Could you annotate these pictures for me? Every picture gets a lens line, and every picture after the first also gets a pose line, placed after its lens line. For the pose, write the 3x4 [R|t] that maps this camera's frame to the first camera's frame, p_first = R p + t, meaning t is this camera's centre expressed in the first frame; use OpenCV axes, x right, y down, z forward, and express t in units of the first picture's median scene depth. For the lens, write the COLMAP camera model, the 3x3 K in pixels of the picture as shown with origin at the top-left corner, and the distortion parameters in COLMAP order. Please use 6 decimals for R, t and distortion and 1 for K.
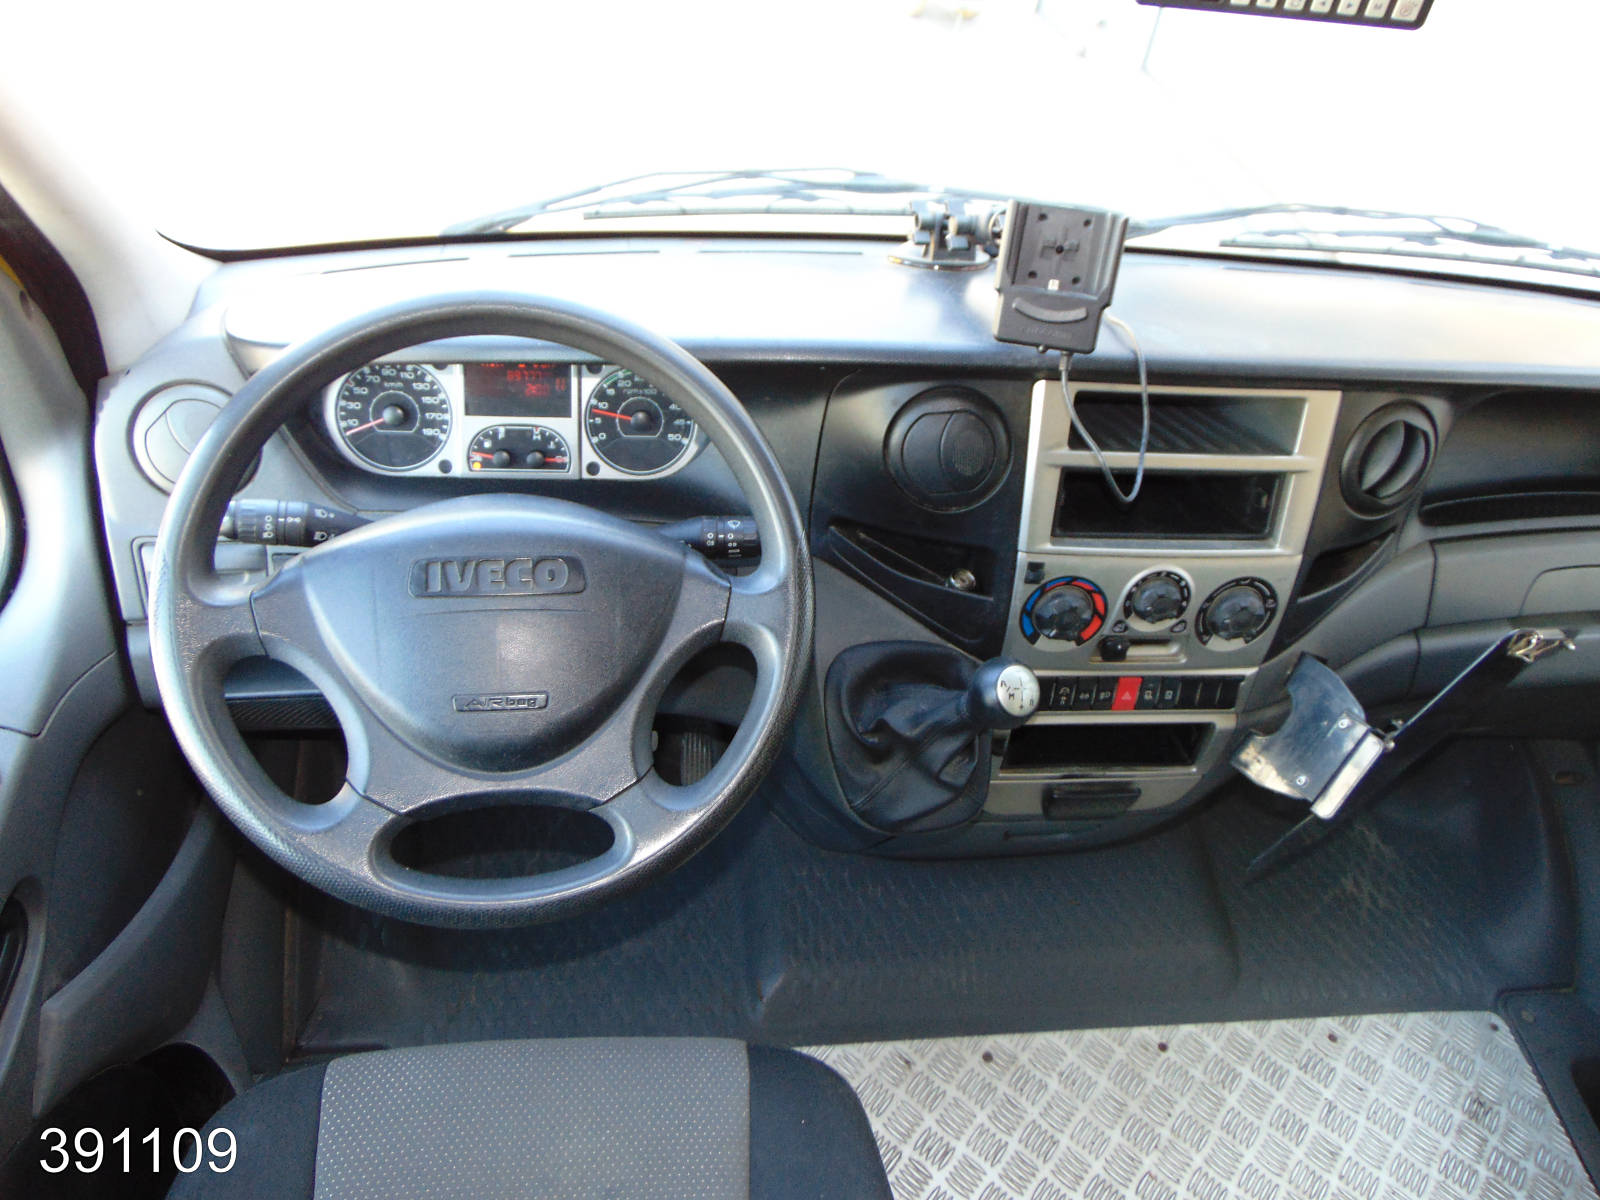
lens RADIAL K [[1170.8, 0, 800.0], [0, 1170.8, 600.0], [0, 0, 1]] dist [-0.043167, 0.078042]
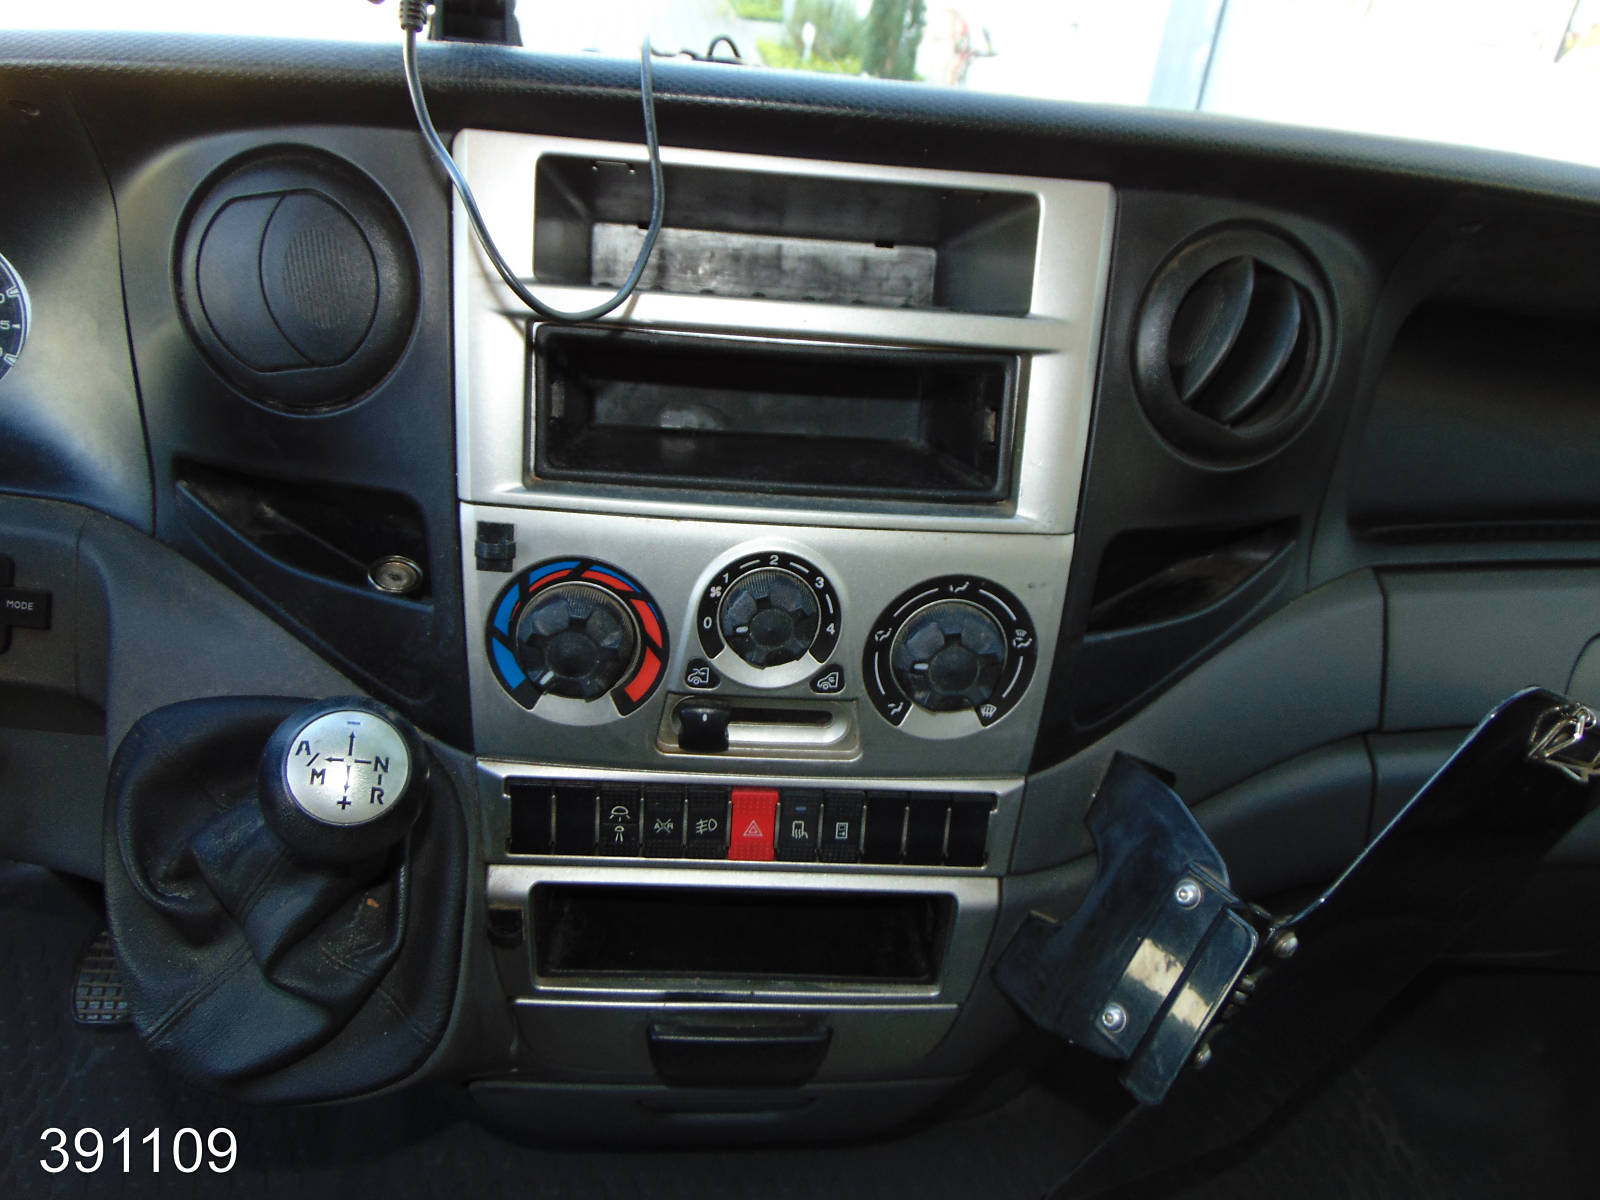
lens RADIAL K [[1170.8, 0, 800.0], [0, 1170.8, 600.0], [0, 0, 1]] dist [-0.043167, 0.078042]
pose [[0.998520, 0.014108, -0.052525, 0.338236], [-0.024213, 0.980093, -0.197059, 0.087695], [0.048699, 0.198039, 0.978984, 0.510487]]
